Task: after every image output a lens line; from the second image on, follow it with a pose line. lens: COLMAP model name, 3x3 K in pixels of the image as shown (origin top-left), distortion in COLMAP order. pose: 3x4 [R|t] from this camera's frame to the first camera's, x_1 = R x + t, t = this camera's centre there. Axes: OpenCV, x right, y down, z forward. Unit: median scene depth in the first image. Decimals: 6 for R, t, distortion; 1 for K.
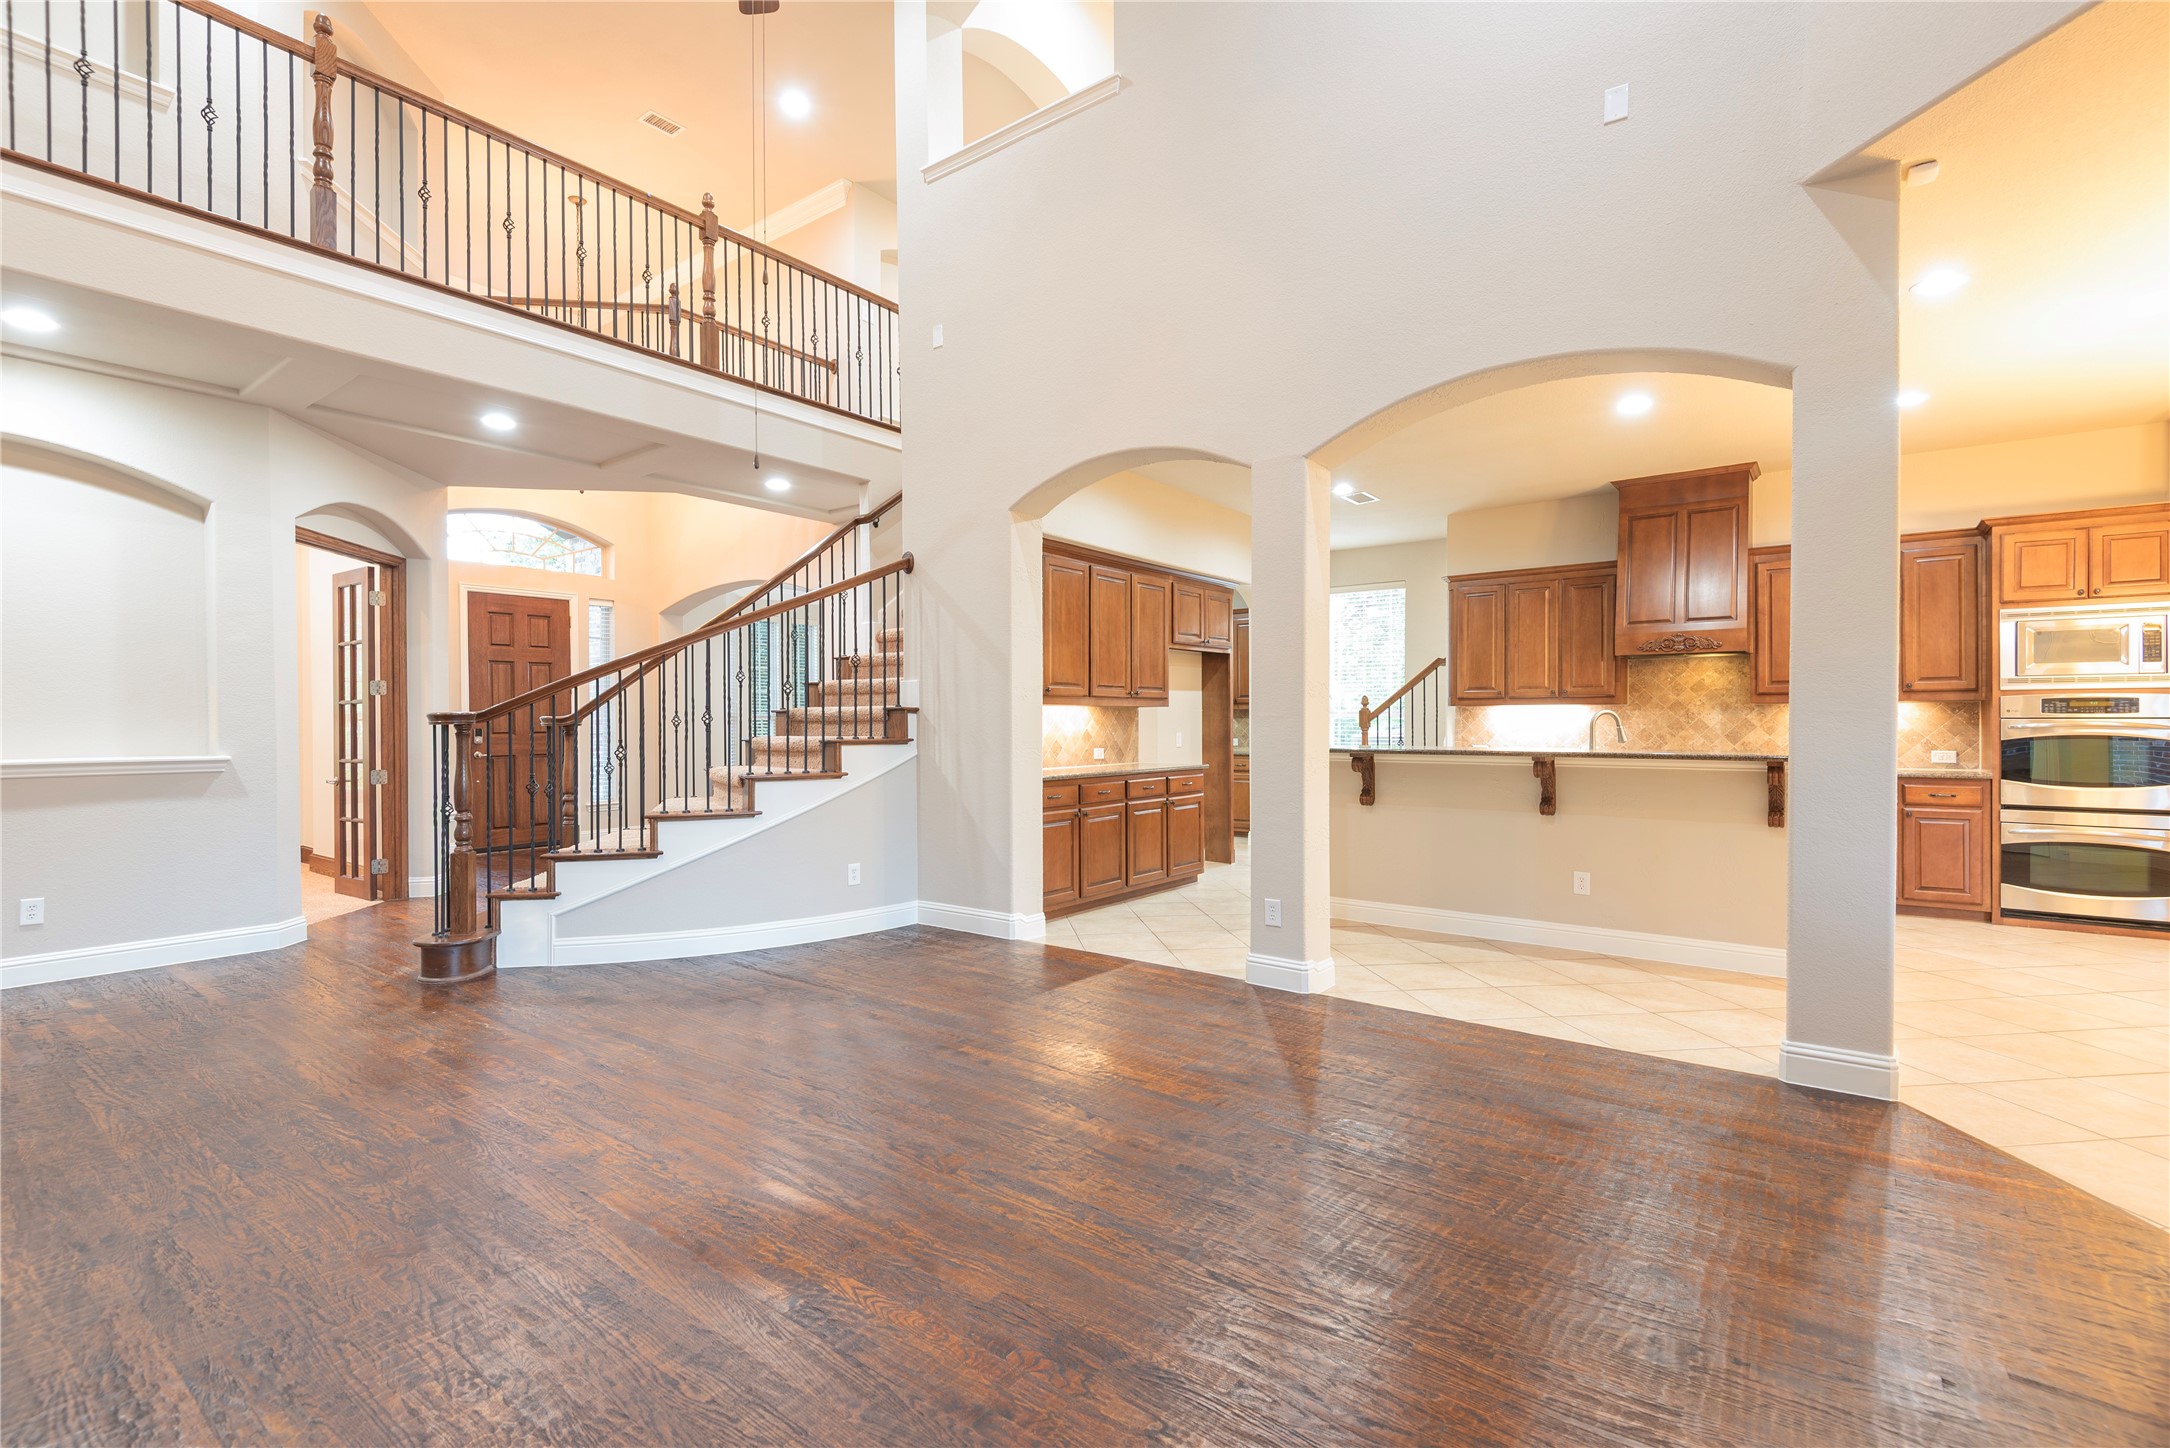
lens RADIAL K [[975.1, 0, 1081.6], [0, 975.1, 721.2], [0, 0, 1]] dist [0.029737, -0.019770]
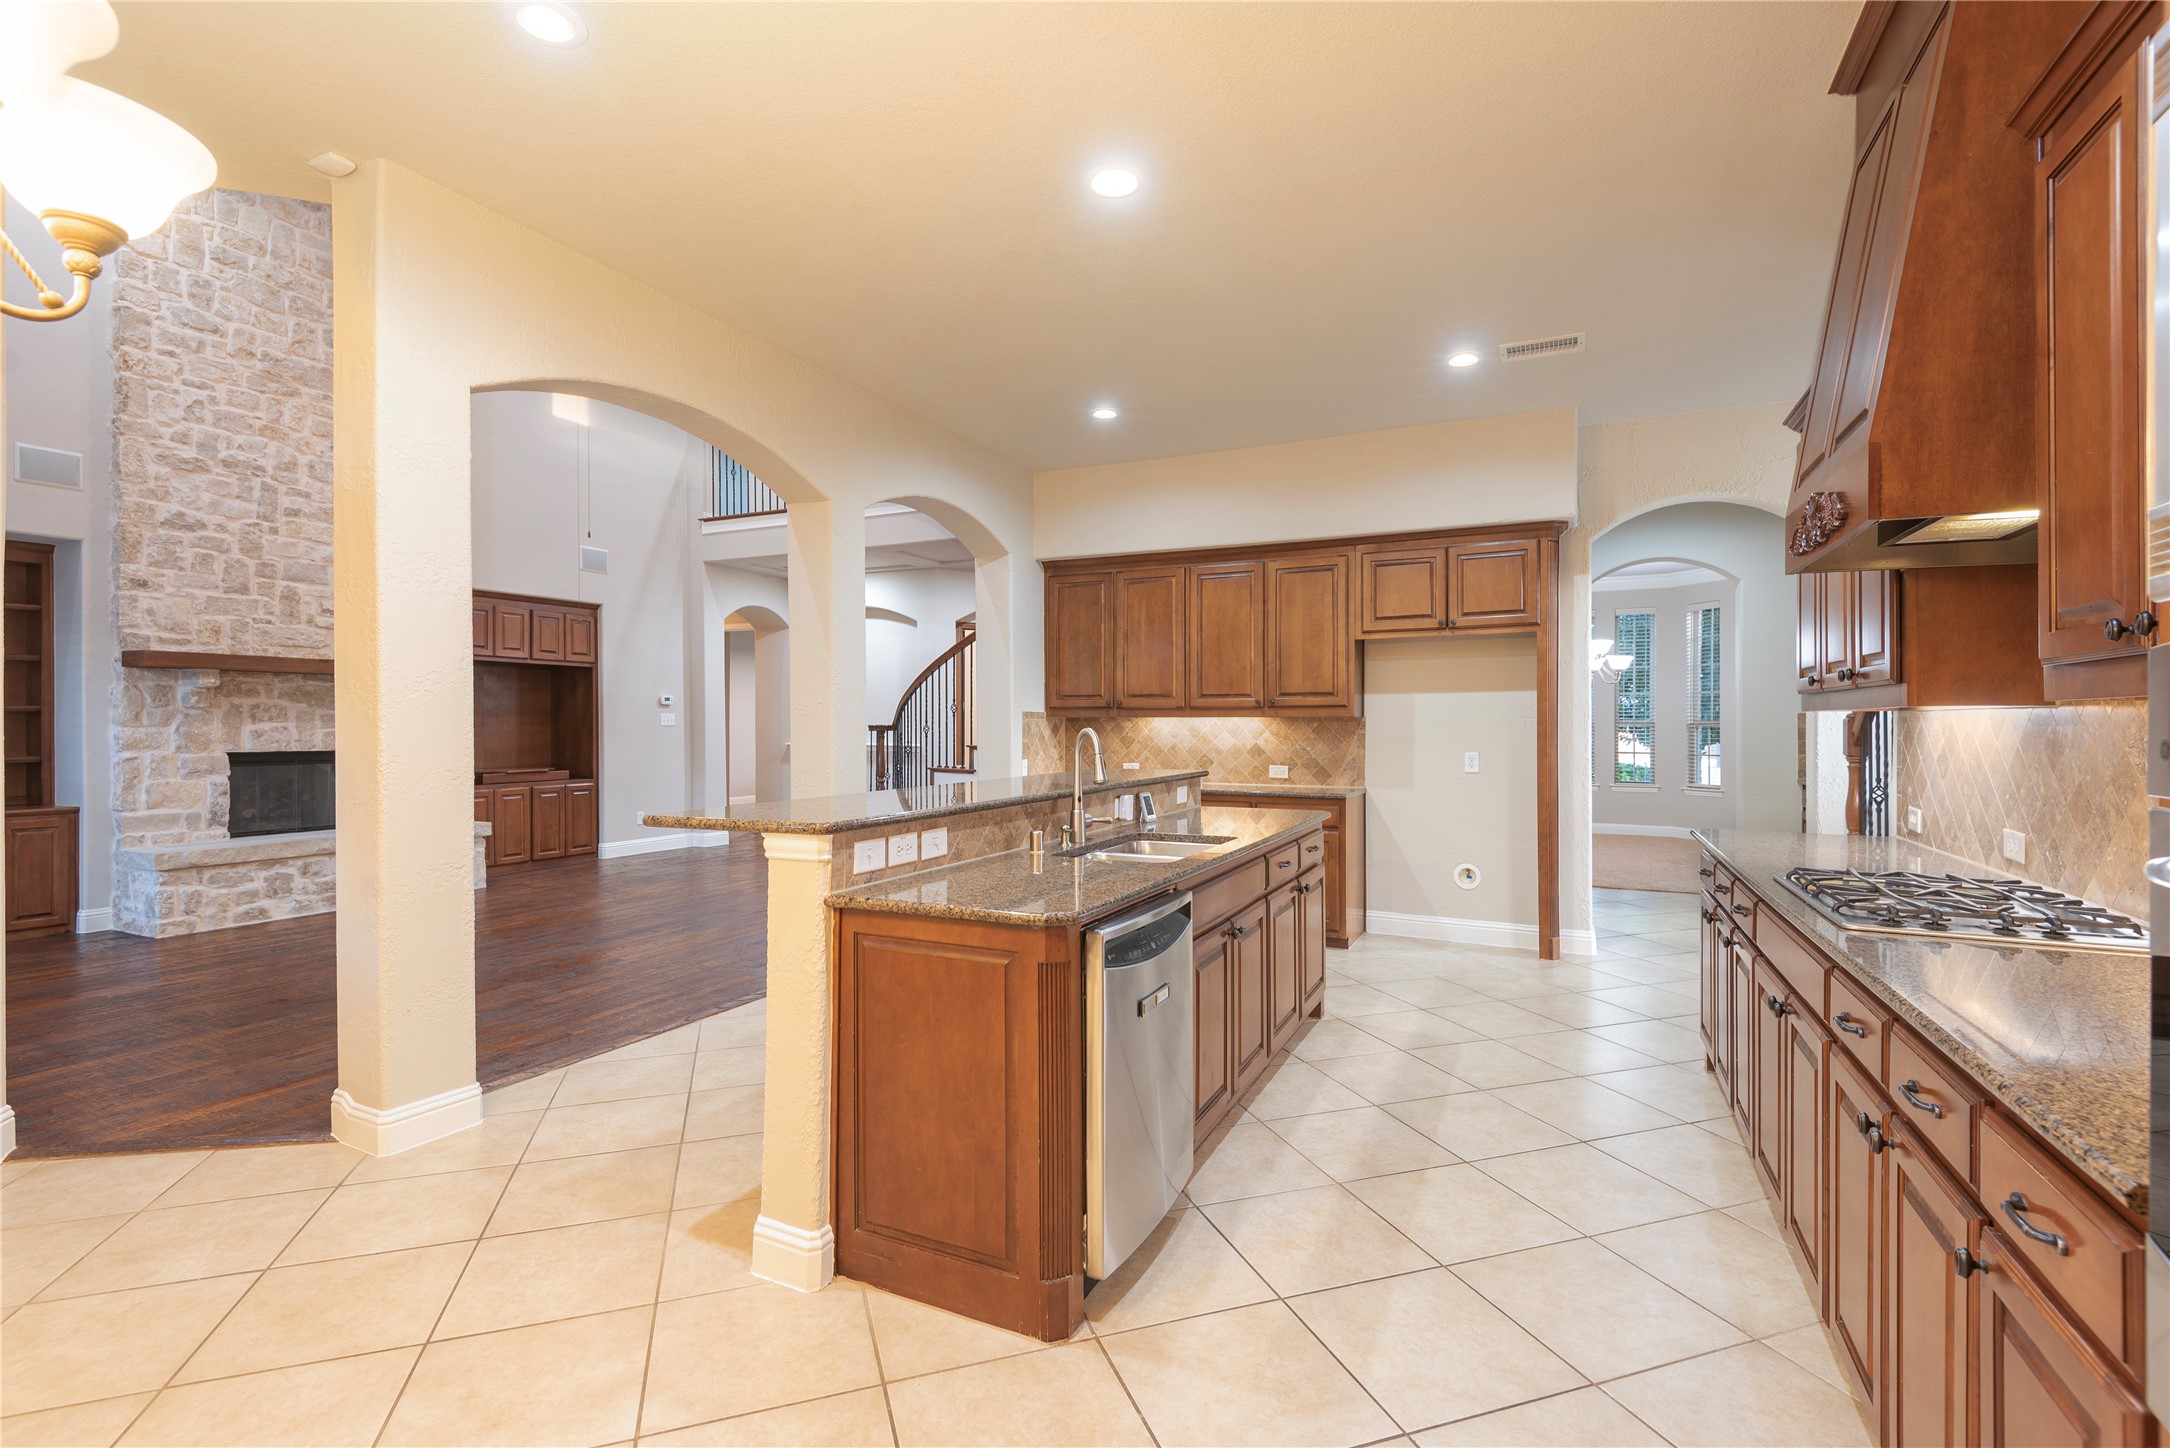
lens RADIAL K [[975.1, 0, 1077.8], [0, 975.1, 722.4], [0, 0, 1]] dist [0.029737, -0.019770]
pose [[0.202112, 0.002395, -0.979360, 1.012893], [-0.001467, 0.999997, 0.002143, -0.014686], [0.979361, 0.001003, 0.202114, 0.798937]]
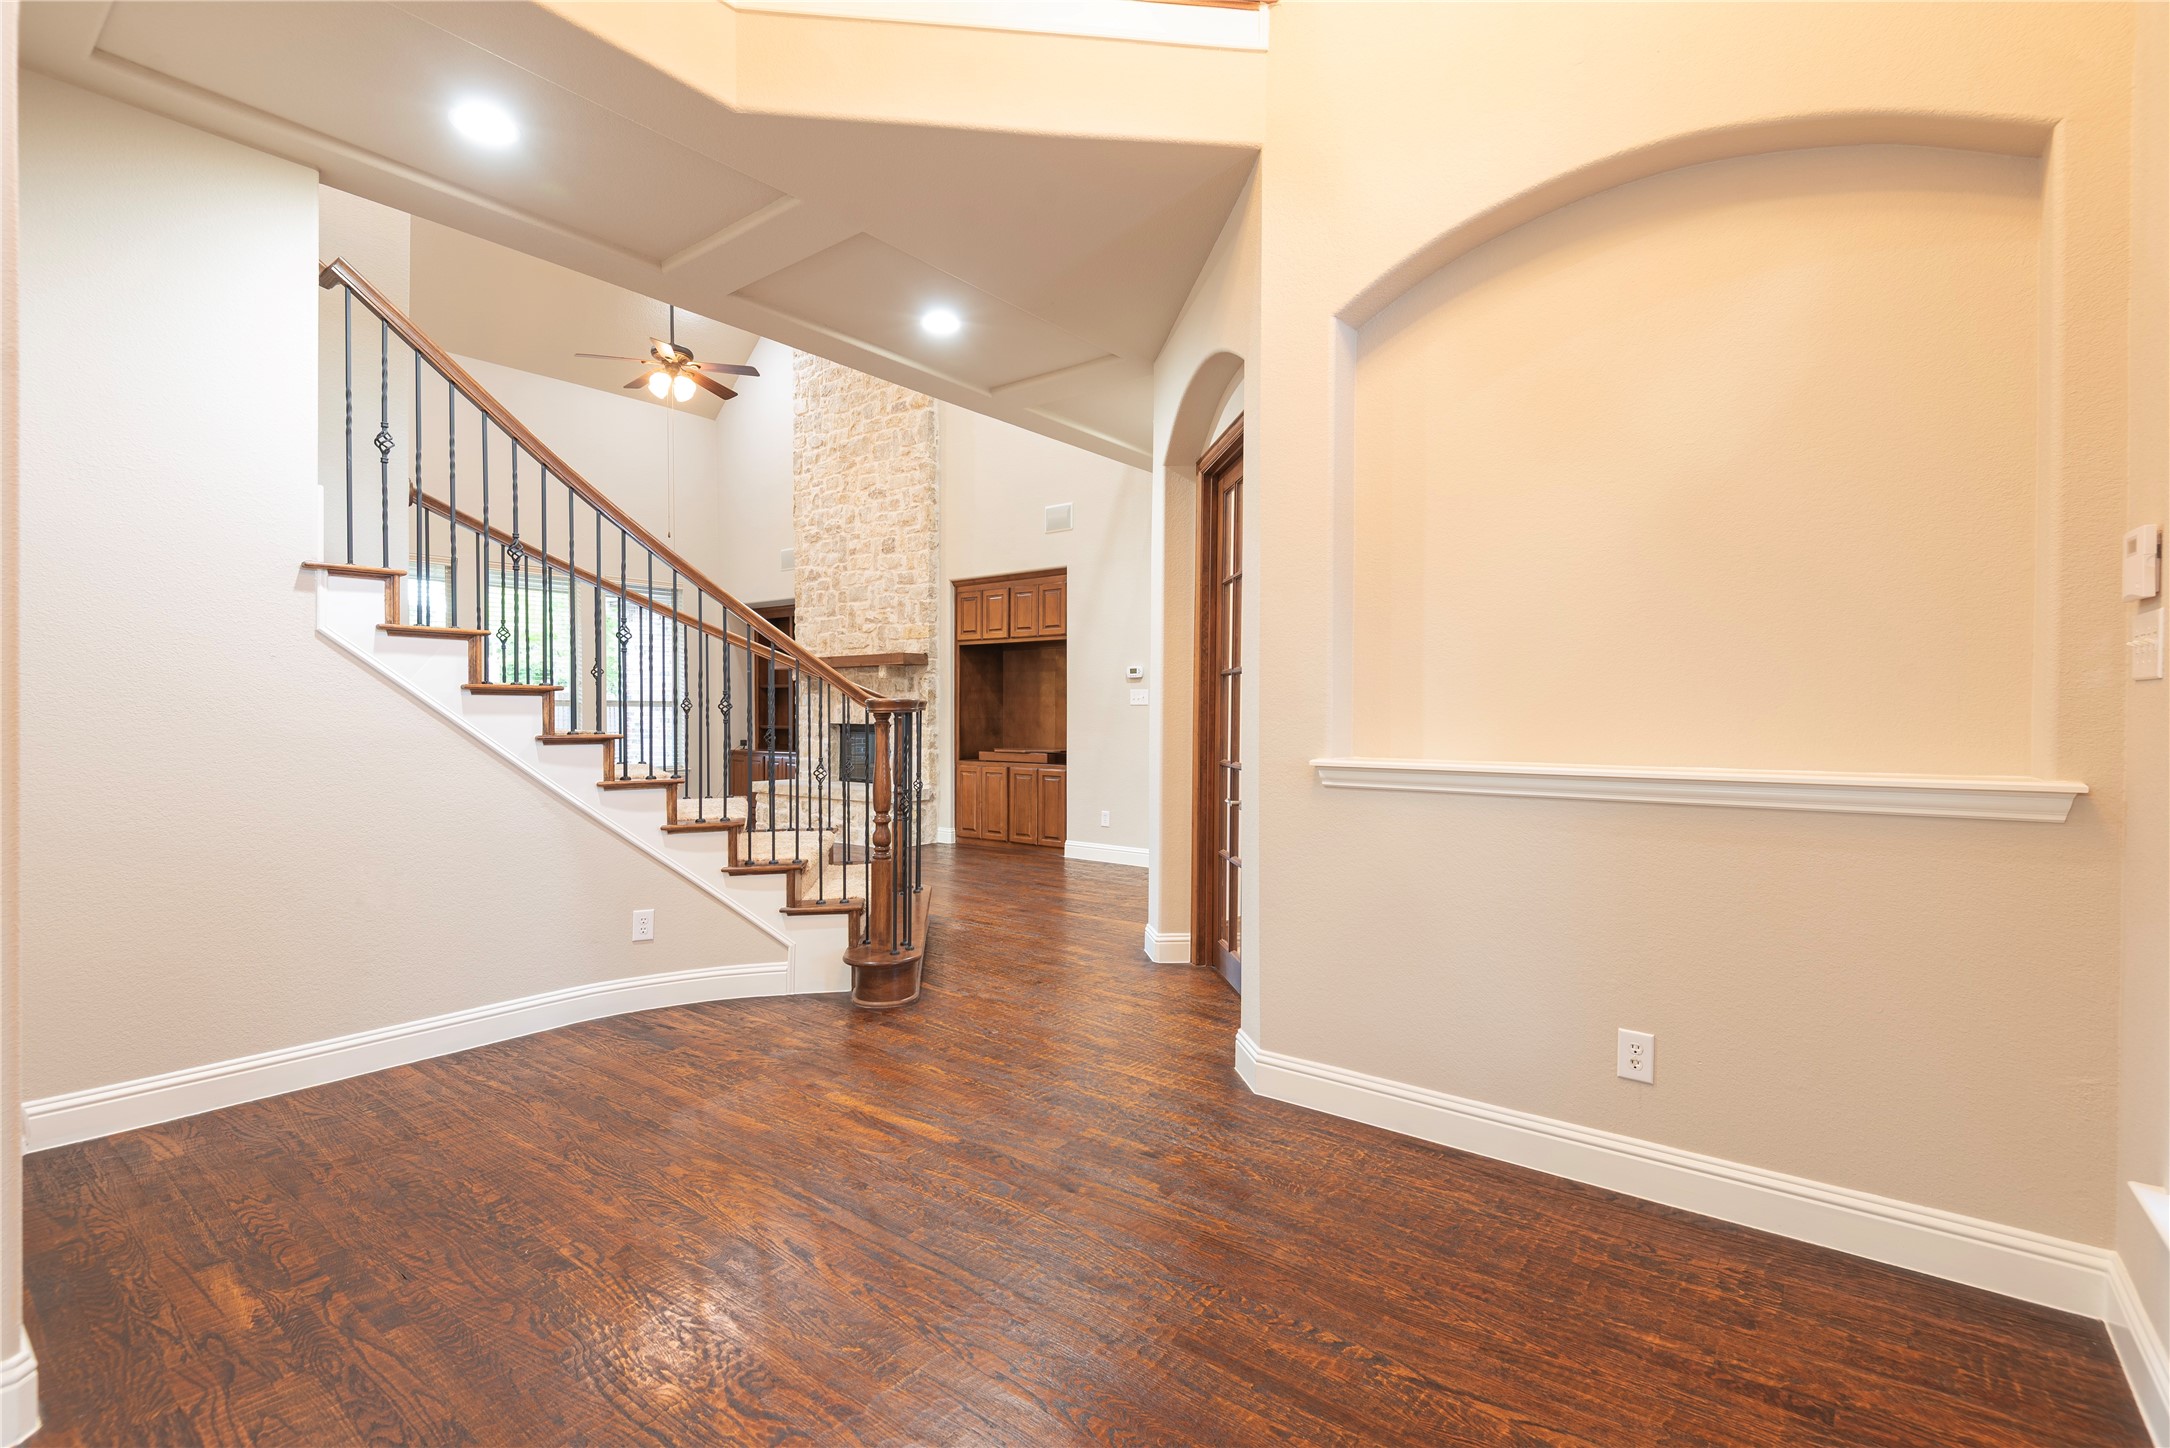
lens RADIAL K [[975.1, 0, 1078.5], [0, 975.1, 736.5], [0, 0, 1]] dist [0.029737, -0.019770]
pose [[-0.999982, -0.001263, 0.005856, -0.675463], [-0.001138, 0.999770, 0.021412, 0.009183], [-0.005882, 0.021405, -0.999754, 1.723242]]
